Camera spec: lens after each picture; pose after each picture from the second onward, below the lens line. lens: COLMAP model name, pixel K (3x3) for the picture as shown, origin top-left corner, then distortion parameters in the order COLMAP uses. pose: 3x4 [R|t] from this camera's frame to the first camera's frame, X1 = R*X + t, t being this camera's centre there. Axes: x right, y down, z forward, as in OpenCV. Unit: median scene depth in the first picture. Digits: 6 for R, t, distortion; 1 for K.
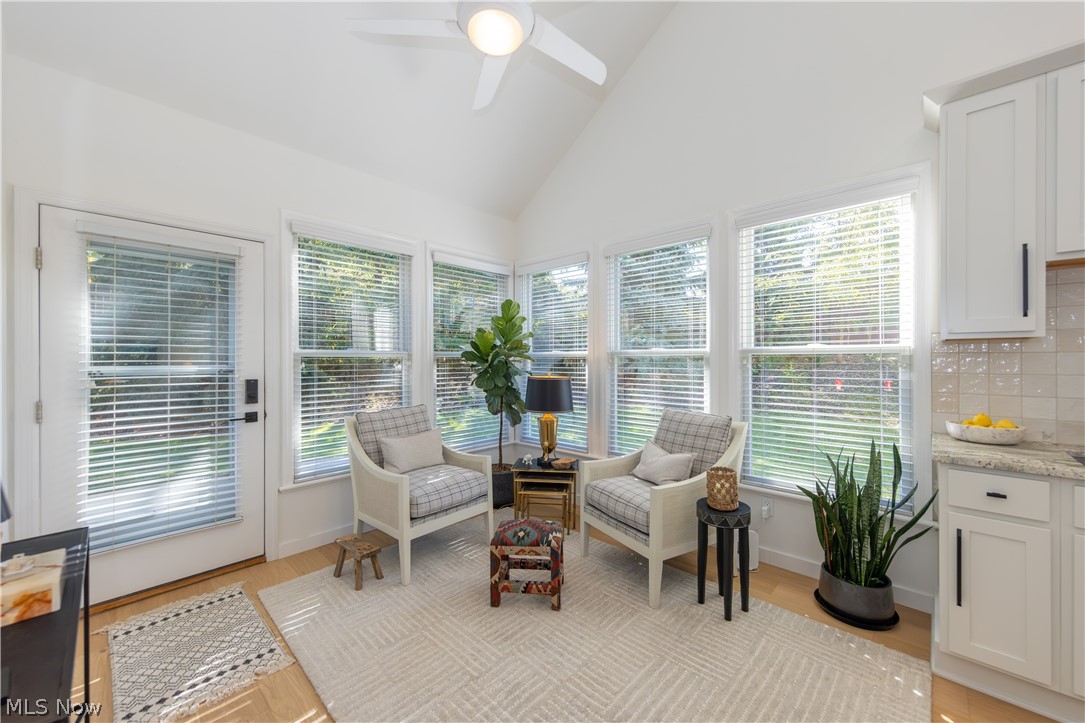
lens RADIAL K [[423.3, 0, 546.4], [0, 423.3, 358.5], [0, 0, 1]] dist [0.003188, 0.000084]
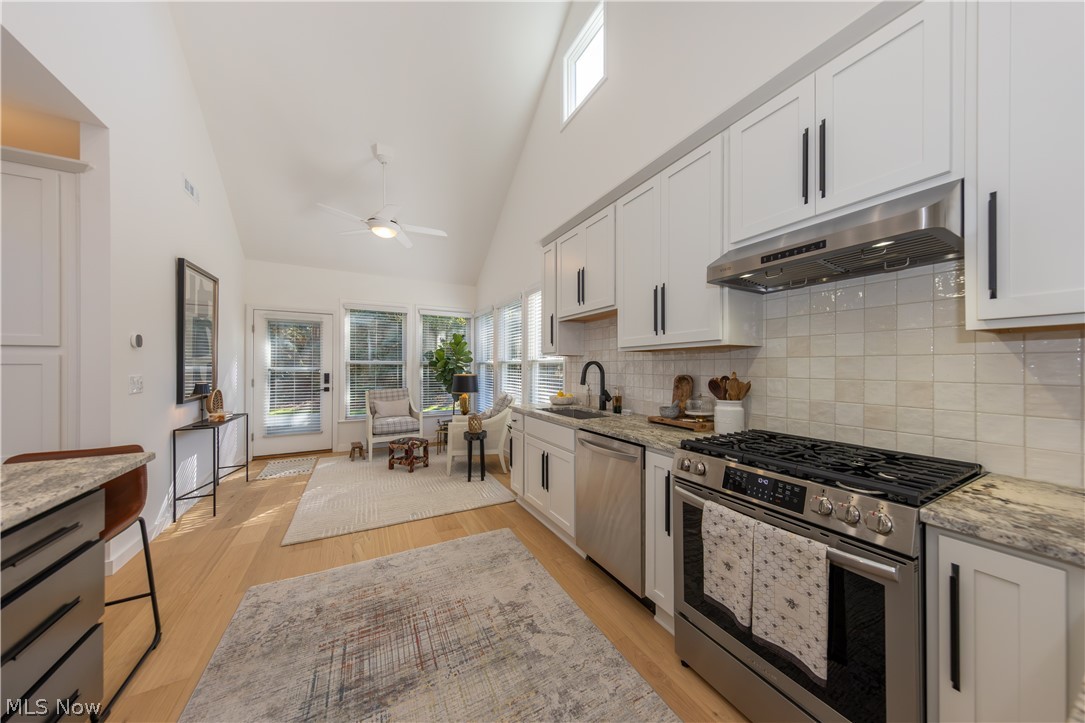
lens RADIAL K [[344.7, 0, 536.3], [0, 344.7, 364.3], [0, 0, 1]] dist [-0.000457, 0.000169]
pose [[0.952912, 0.002070, -0.303239, 0.999645], [-0.003438, 0.999986, -0.003977, 0.003225], [0.303227, 0.004832, 0.952906, -0.474469]]
